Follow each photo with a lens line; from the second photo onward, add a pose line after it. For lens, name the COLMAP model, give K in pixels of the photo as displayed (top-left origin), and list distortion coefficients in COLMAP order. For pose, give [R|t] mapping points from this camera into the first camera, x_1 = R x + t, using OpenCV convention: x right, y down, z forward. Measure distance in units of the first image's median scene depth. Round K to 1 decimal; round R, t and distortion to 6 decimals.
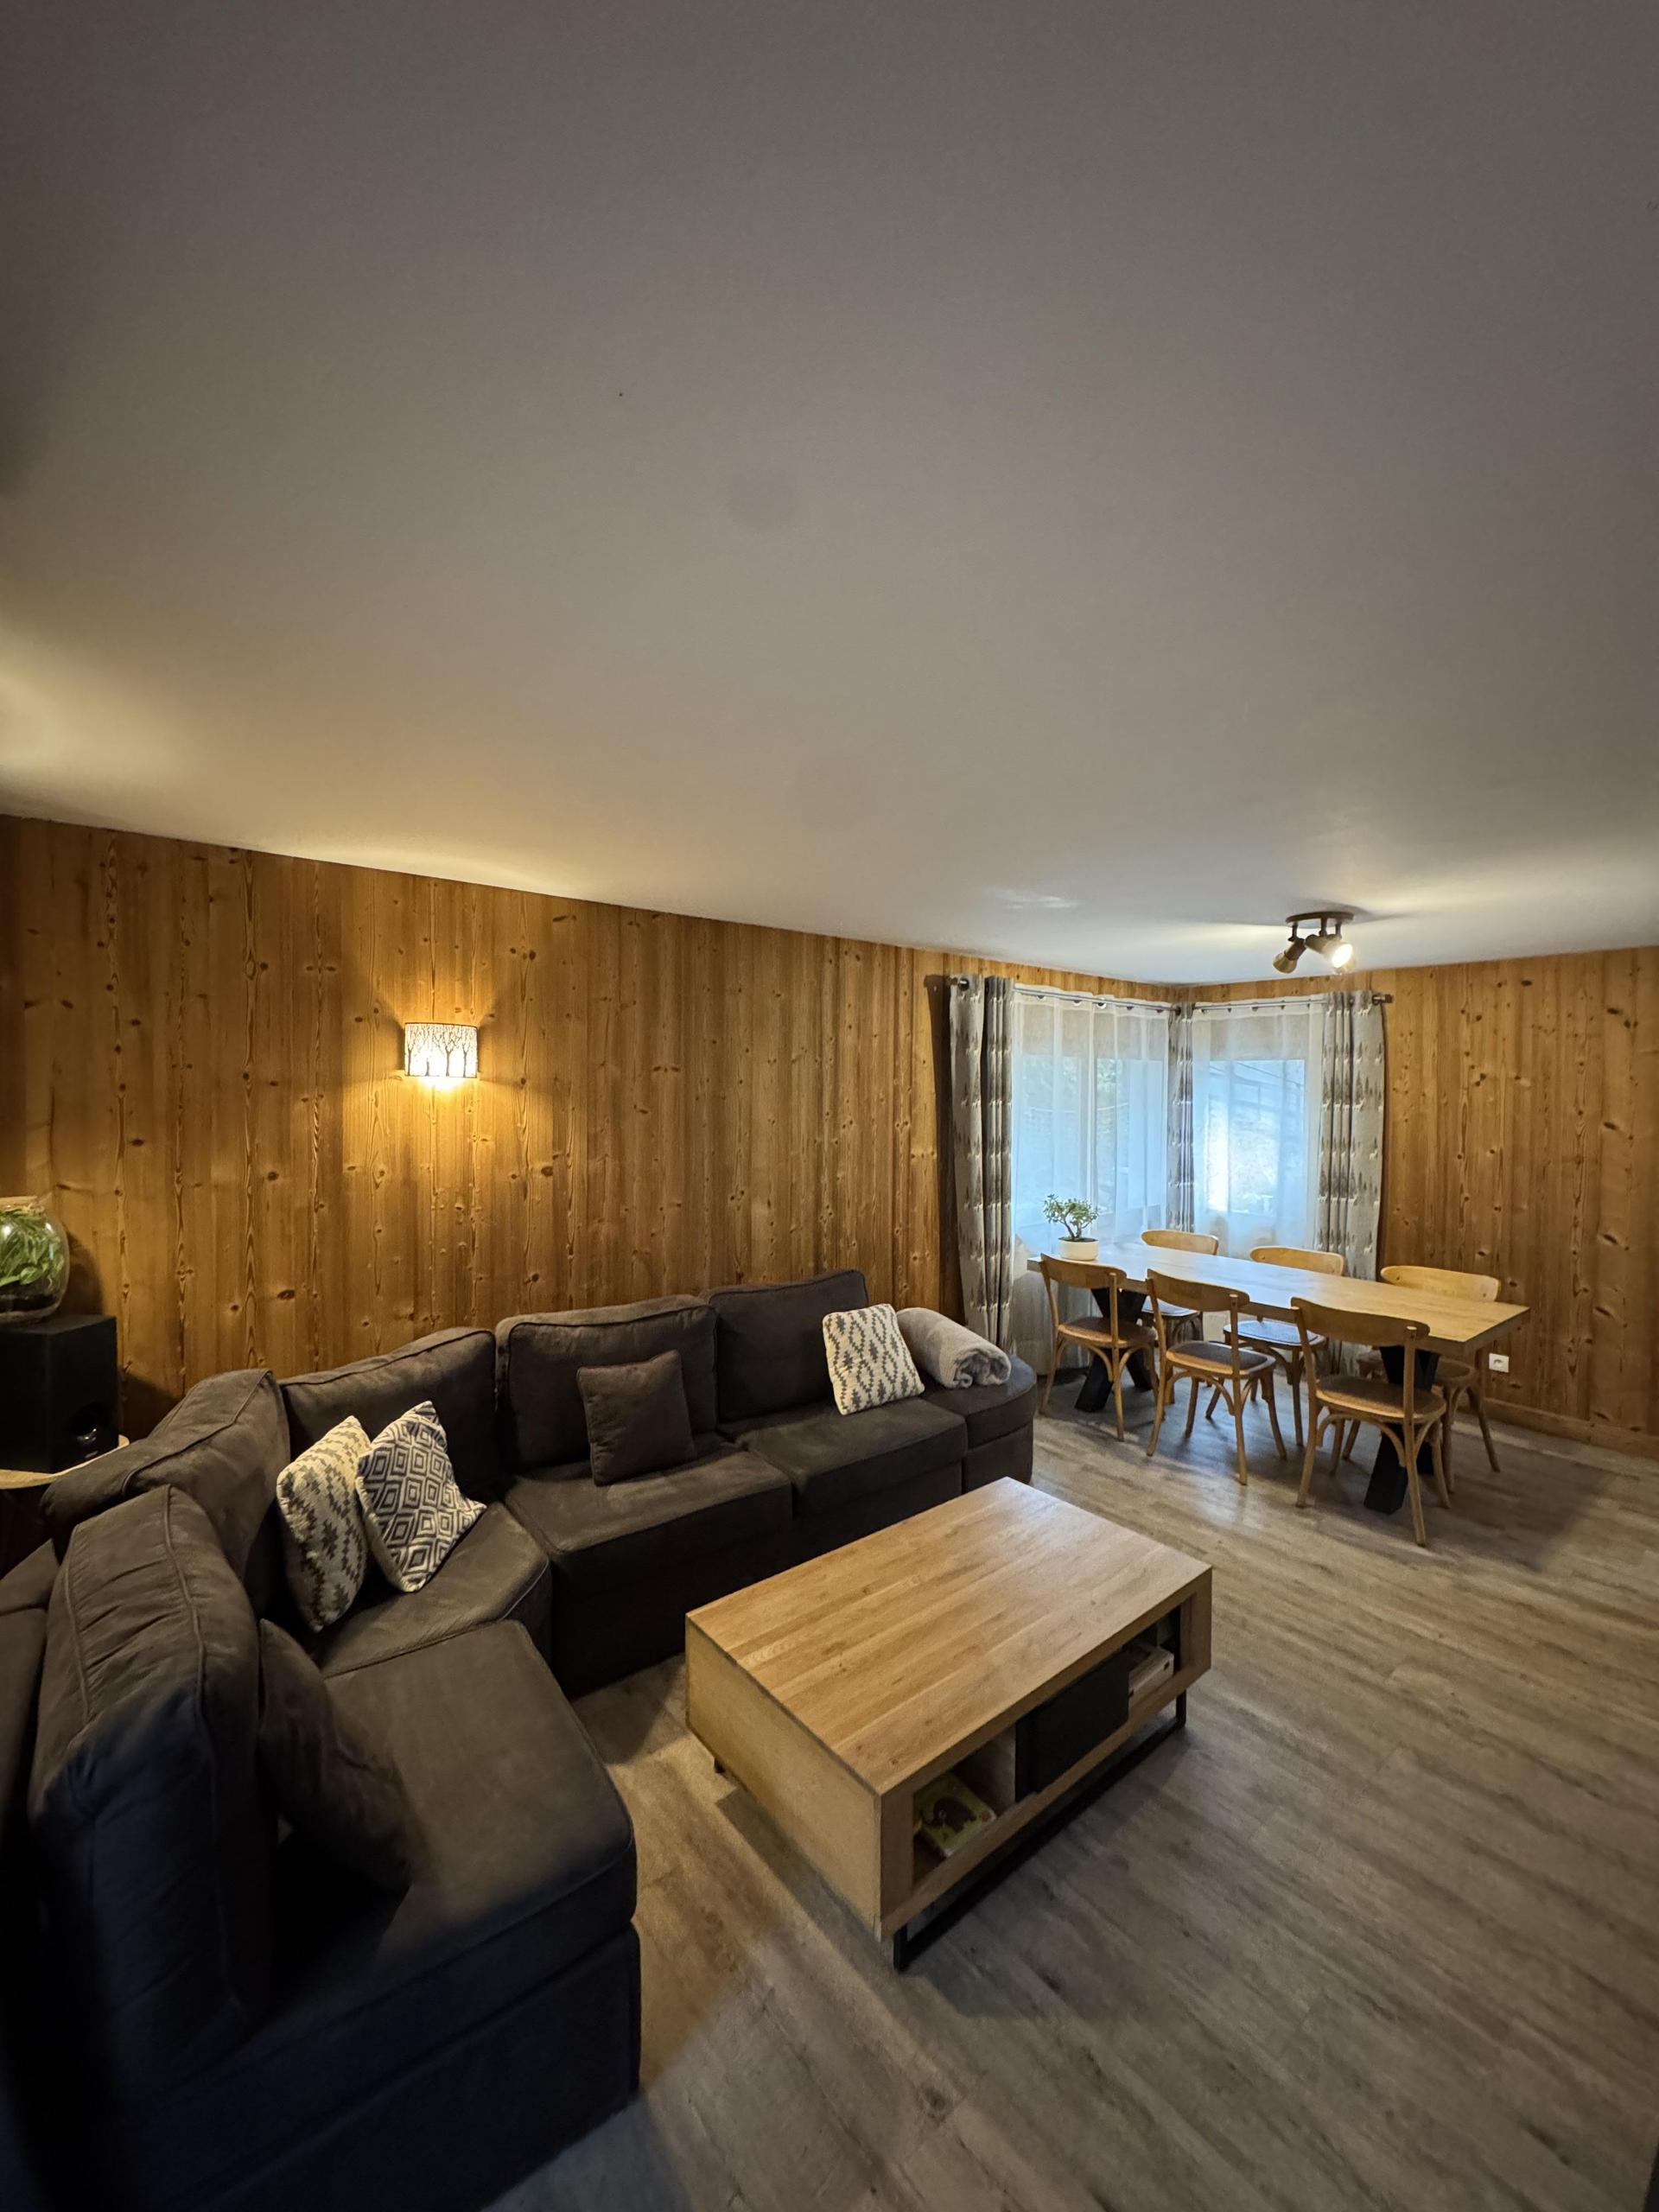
lens RADIAL K [[882.4, 0, 831.5], [0, 882.4, 1106.8], [0, 0, 1]] dist [-0.004098, 0.000749]
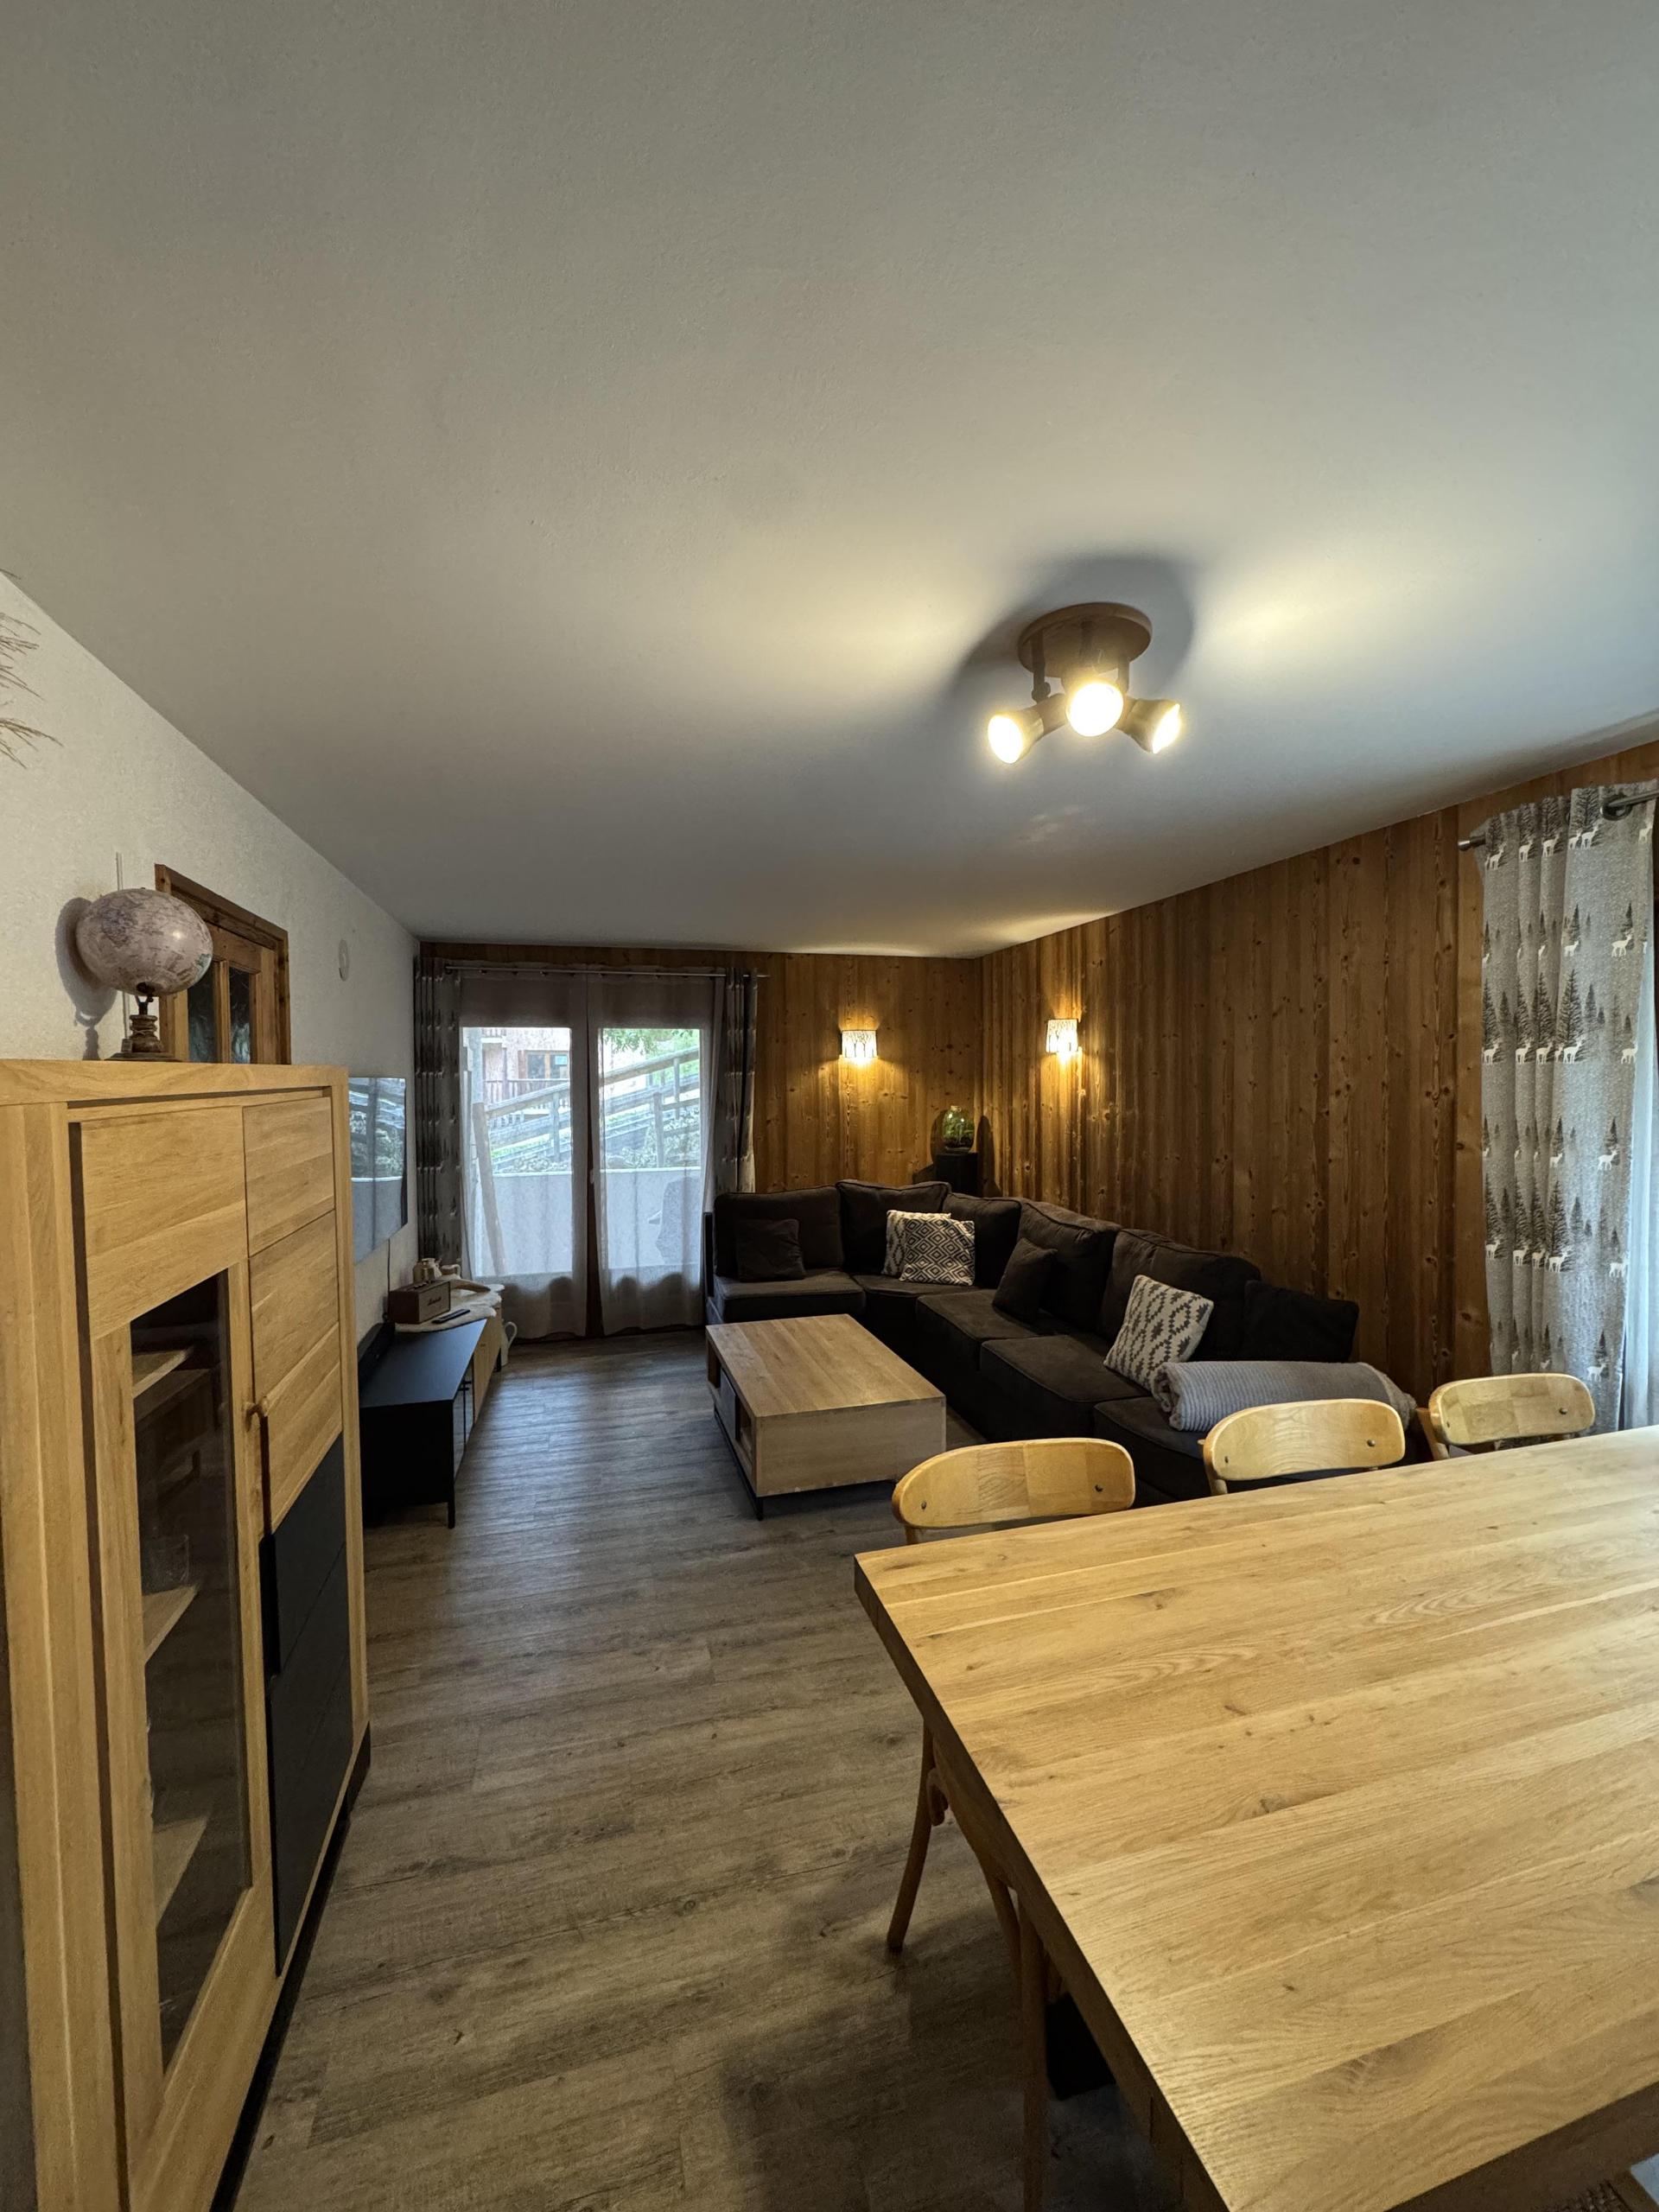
lens RADIAL K [[882.4, 0, 837.4], [0, 882.4, 1104.4], [0, 0, 1]] dist [-0.004098, 0.000749]
pose [[-0.388052, 0.018728, -0.921447, 1.224029], [-0.016484, 0.999493, 0.027256, 0.025972], [0.921490, 0.025766, -0.387546, 1.254982]]
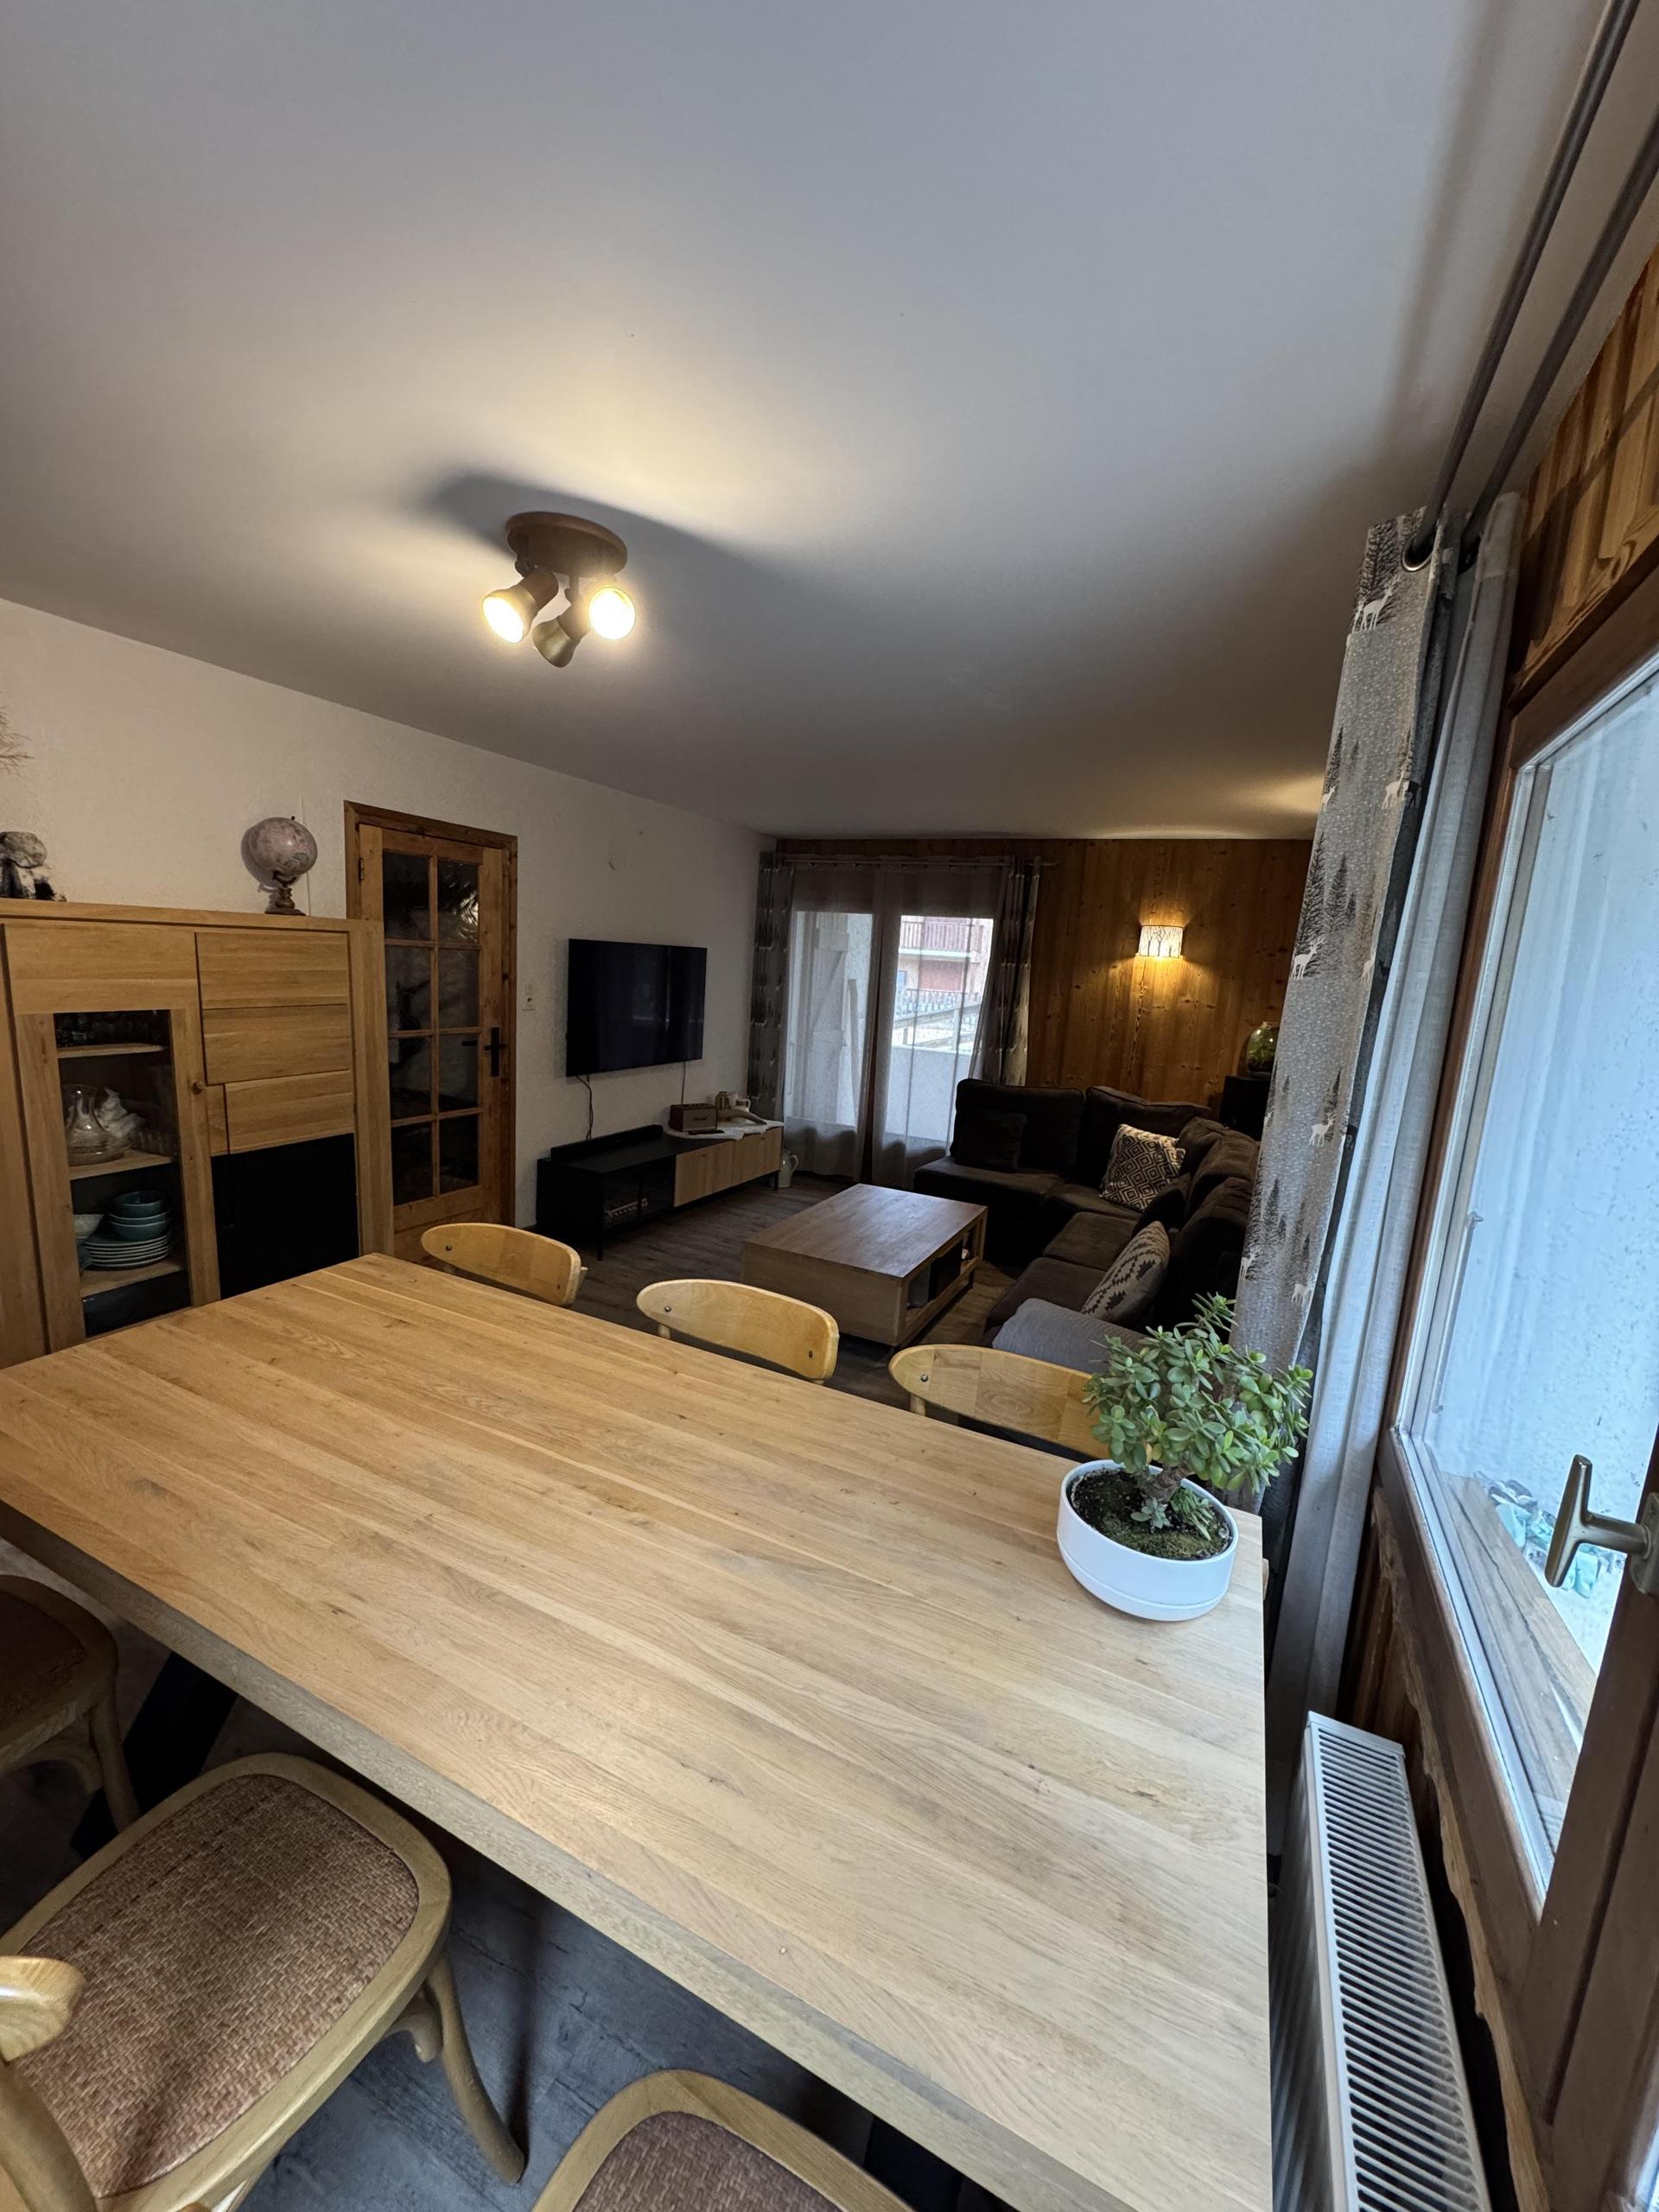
lens RADIAL K [[882.4, 0, 833.8], [0, 882.4, 1106.3], [0, 0, 1]] dist [-0.004098, 0.000749]
pose [[-0.901464, 0.002978, -0.432845, 0.748830], [-0.083264, 0.980108, 0.180153, 0.003979], [0.424771, 0.198442, -0.883284, 1.868920]]
